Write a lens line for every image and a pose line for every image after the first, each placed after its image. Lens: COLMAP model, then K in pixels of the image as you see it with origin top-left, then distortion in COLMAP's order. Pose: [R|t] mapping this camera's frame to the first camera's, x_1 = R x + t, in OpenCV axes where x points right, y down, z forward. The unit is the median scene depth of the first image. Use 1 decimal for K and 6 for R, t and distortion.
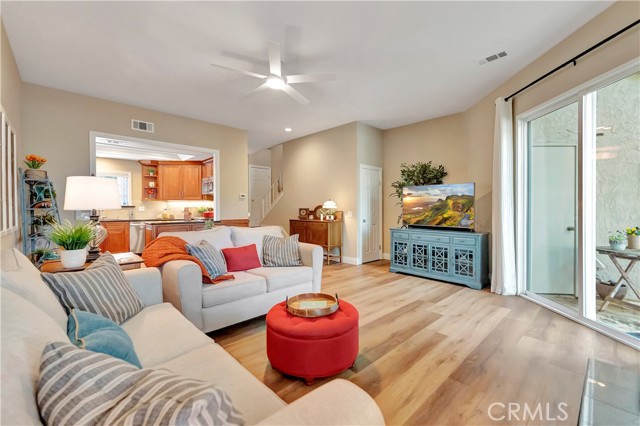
lens RADIAL K [[271.1, 0, 318.7], [0, 271.1, 209.4], [0, 0, 1]] dist [0.008846, -0.001242]
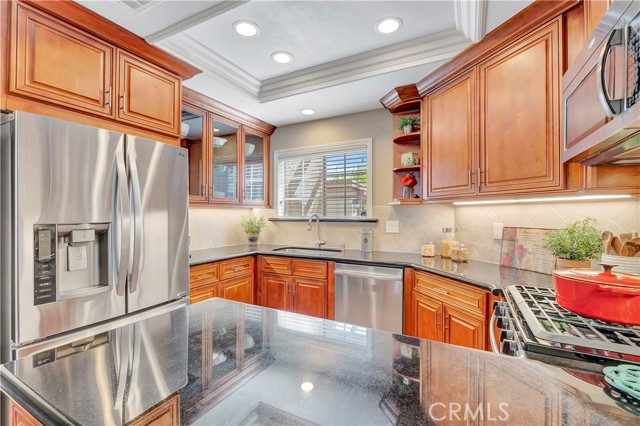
lens RADIAL K [[289.2, 0, 324.6], [0, 289.2, 211.1], [0, 0, 1]] dist [0.003755, -0.000618]
pose [[0.333634, -0.006536, -0.942680, -0.297635], [-0.010809, 0.999884, -0.010759, -0.018995], [0.942641, 0.013779, 0.333525, 0.786905]]
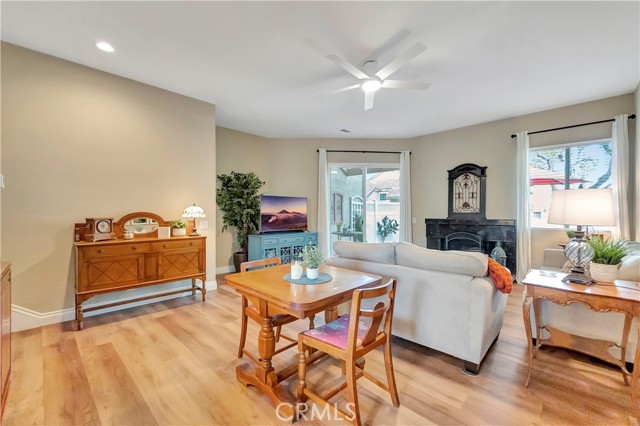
lens RADIAL K [[271.1, 0, 318.5], [0, 271.1, 212.8], [0, 0, 1]] dist [0.008846, -0.001242]
pose [[-0.052619, -0.002218, 0.998612, -0.526369], [0.007277, 0.999970, 0.002604, -0.012837], [-0.998588, 0.007404, -0.052601, 0.599659]]
